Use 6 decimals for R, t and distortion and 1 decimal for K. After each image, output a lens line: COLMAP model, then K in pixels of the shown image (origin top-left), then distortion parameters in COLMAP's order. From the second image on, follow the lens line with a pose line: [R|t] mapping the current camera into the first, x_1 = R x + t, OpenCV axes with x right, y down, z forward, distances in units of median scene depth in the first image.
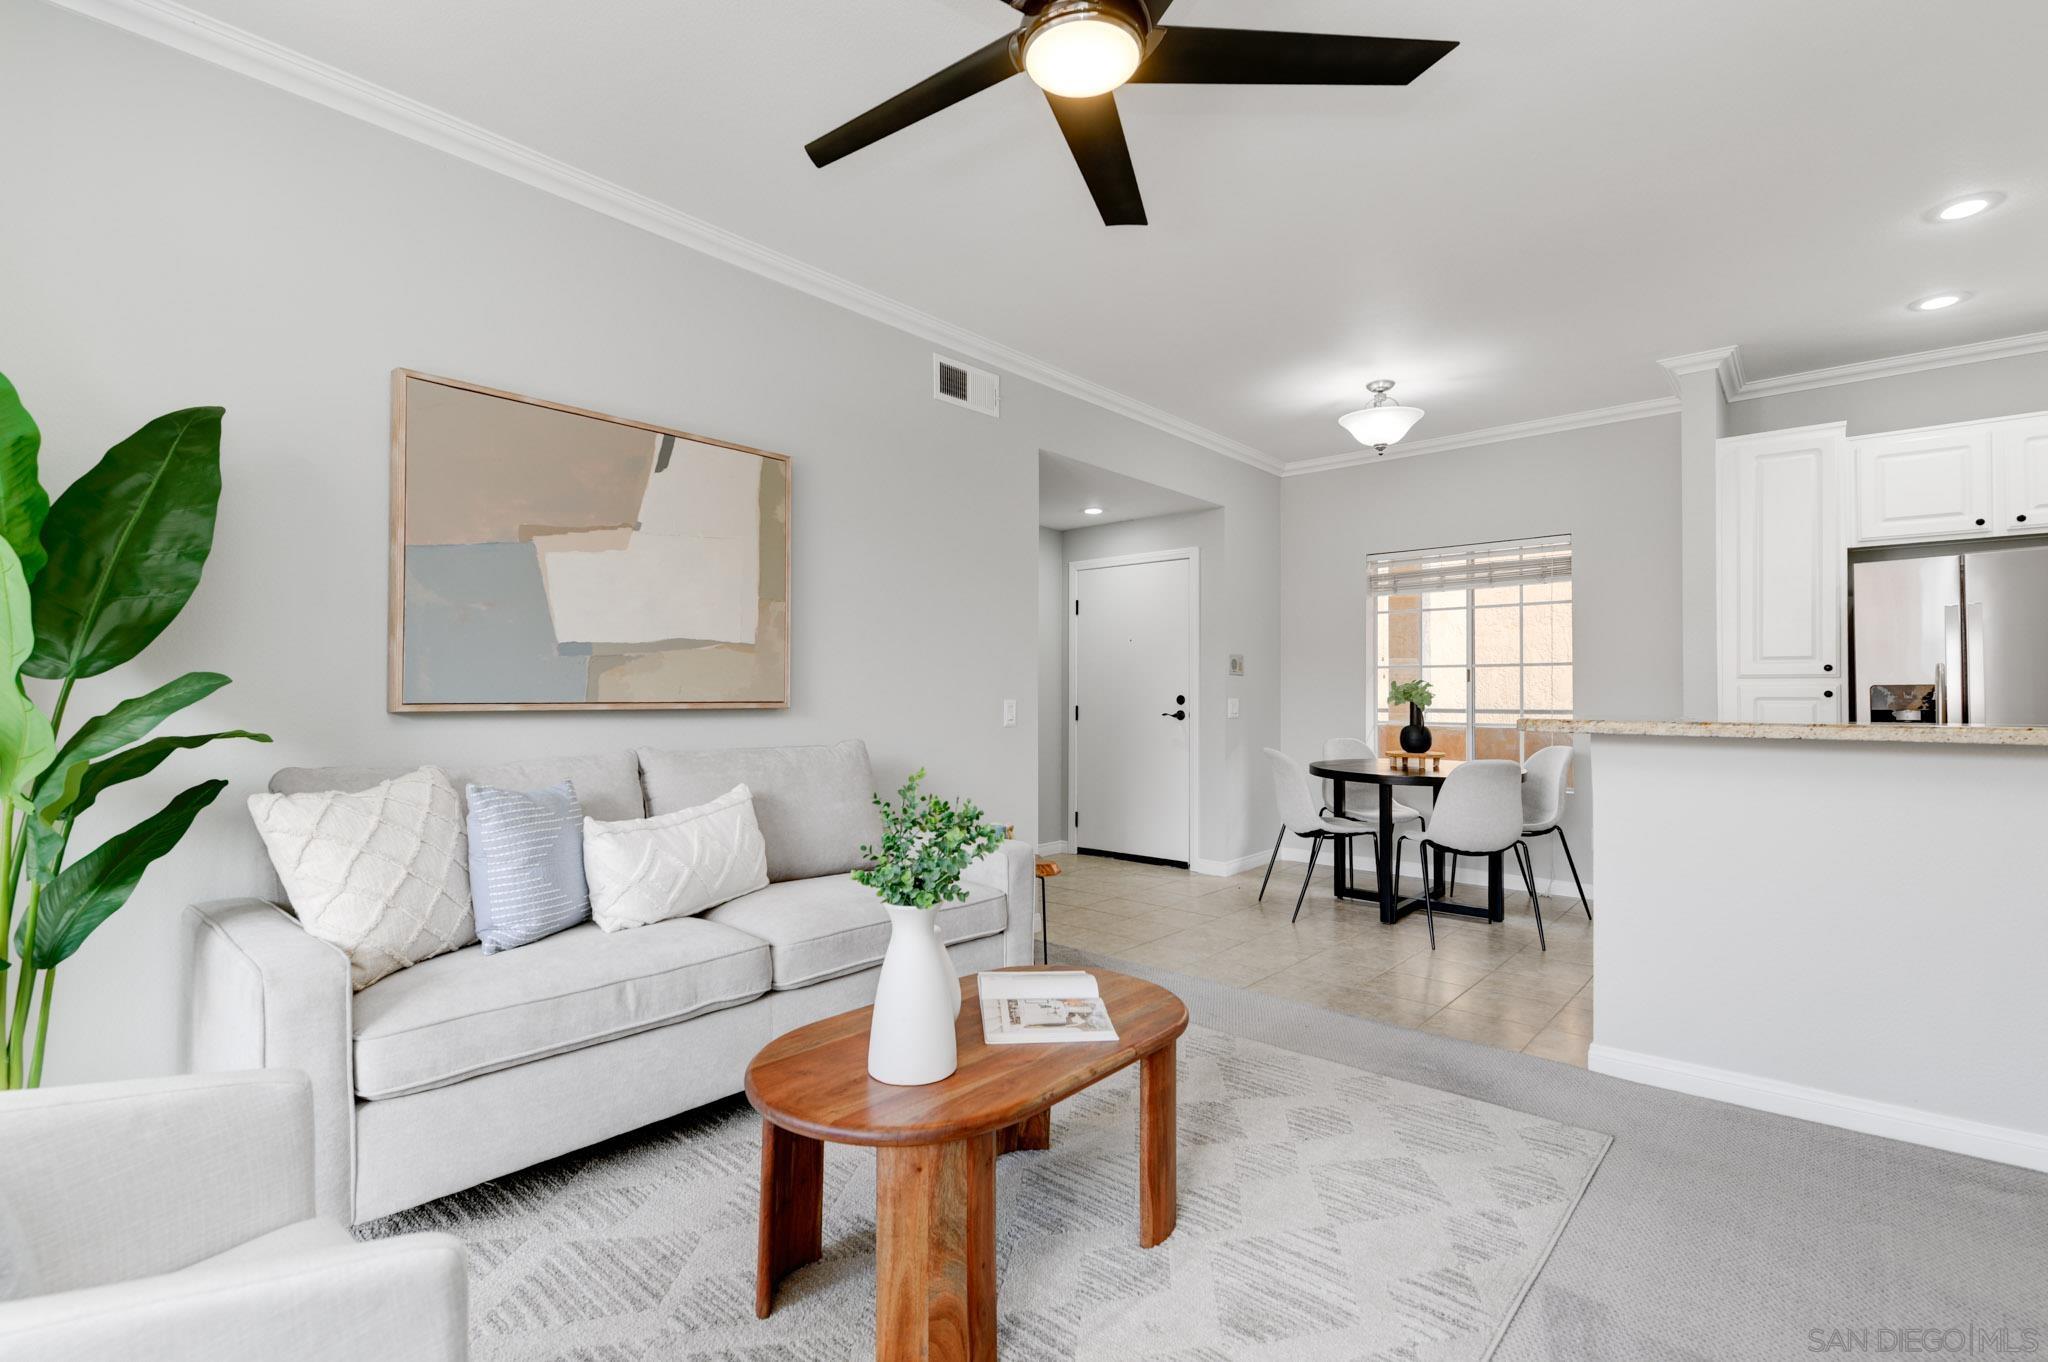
lens RADIAL K [[927.3, 0, 1069.6], [0, 927.3, 681.4], [0, 0, 1]] dist [-0.000484, -0.002755]
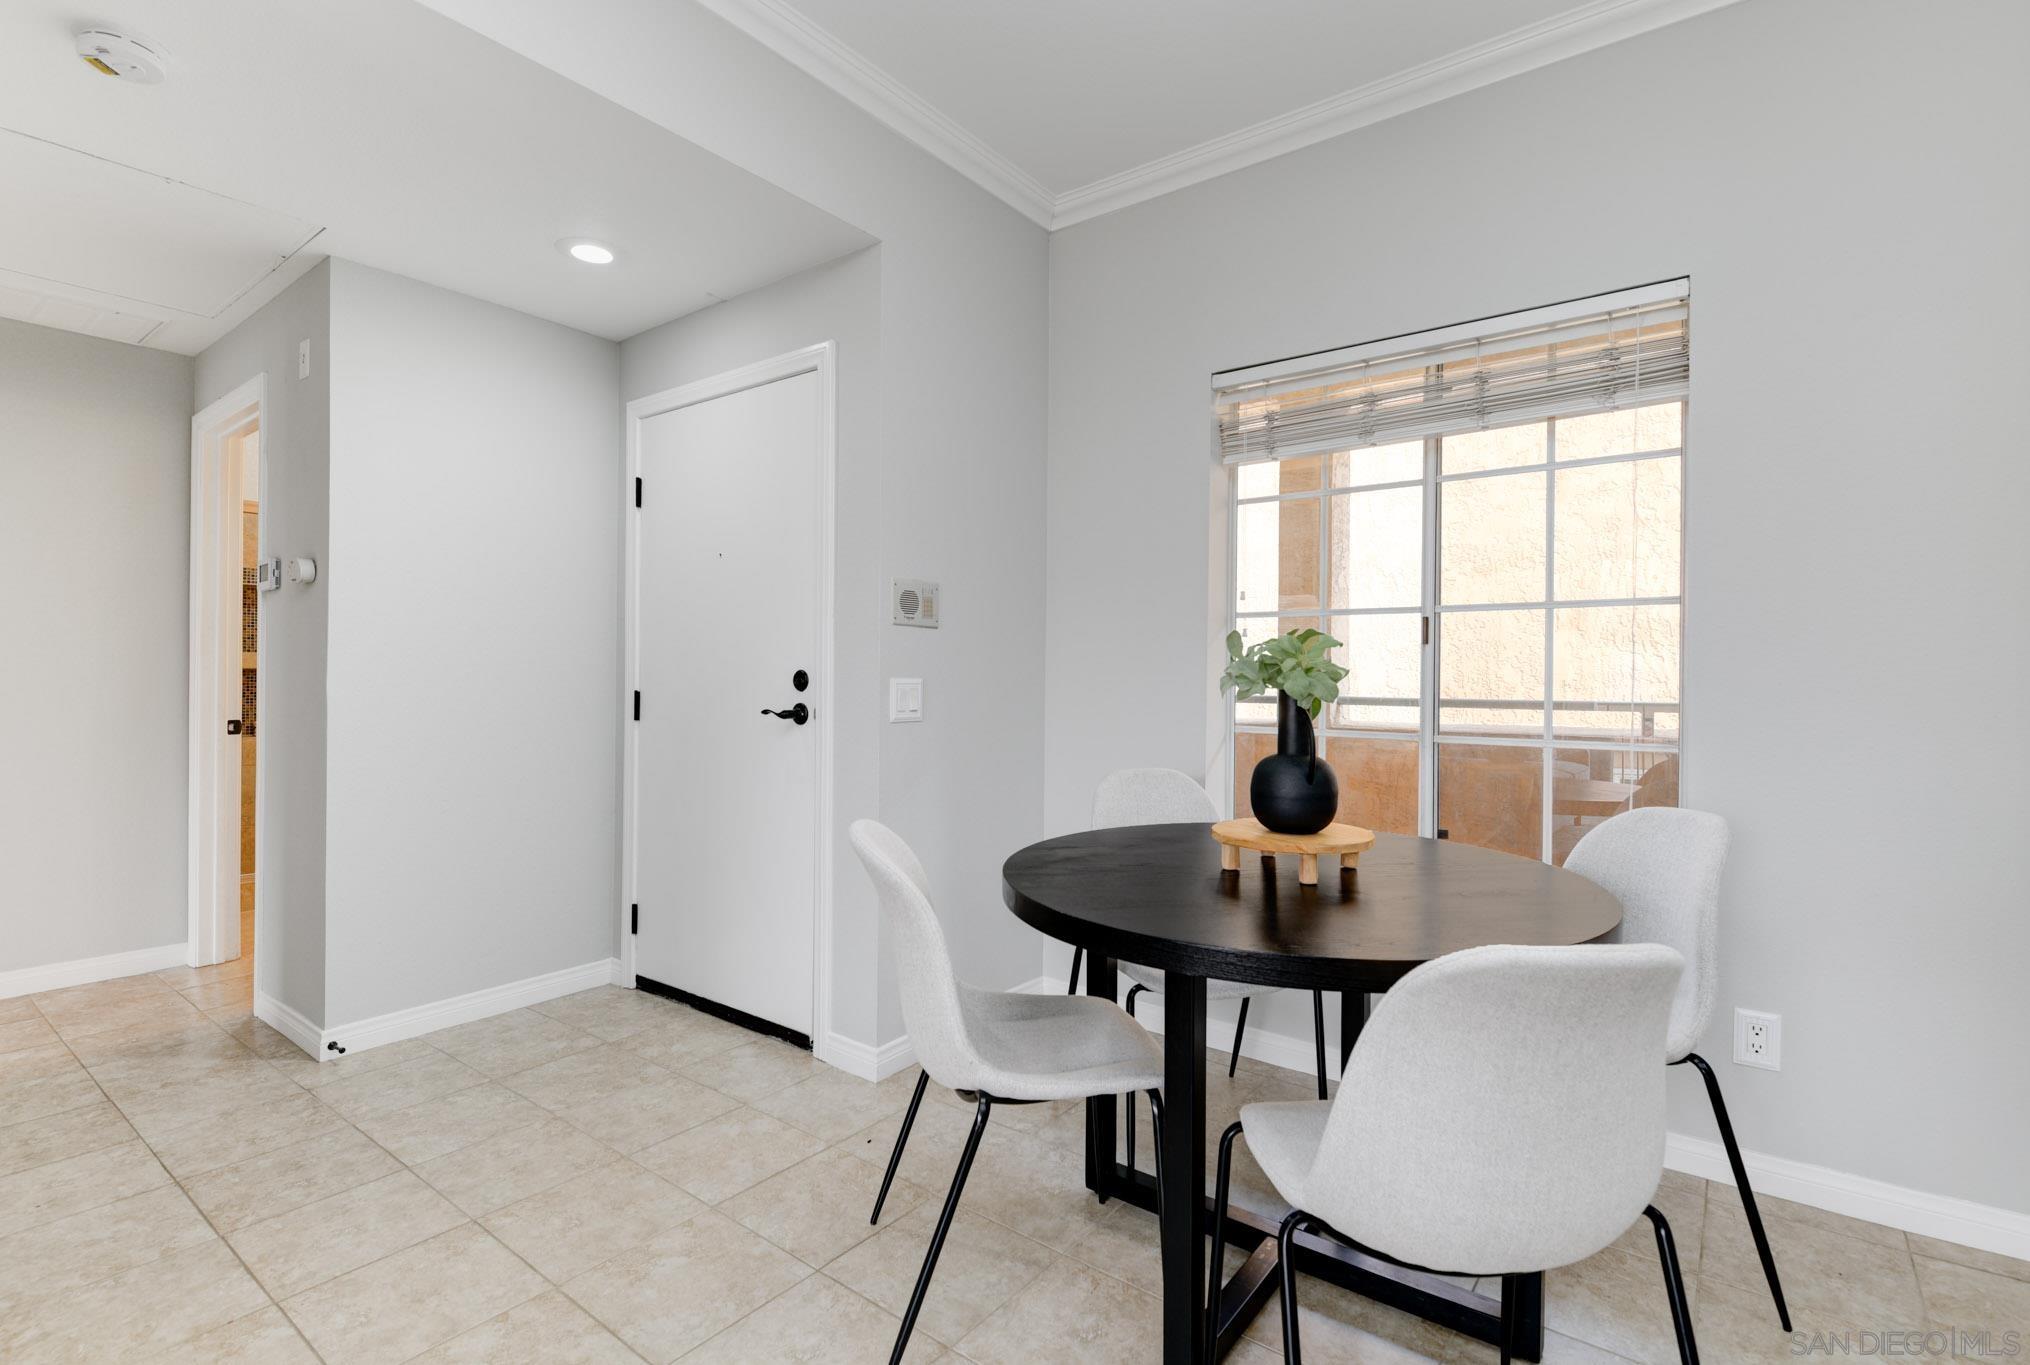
lens RADIAL K [[930.2, 0, 1022.2], [0, 930.2, 690.0], [0, 0, 1]] dist [0.000327, 0.002006]
pose [[0.999362, 0.007752, 0.034865, 0.219878], [-0.008676, 0.999613, 0.026420, 0.012018], [-0.034647, -0.026705, 0.999043, 0.556401]]
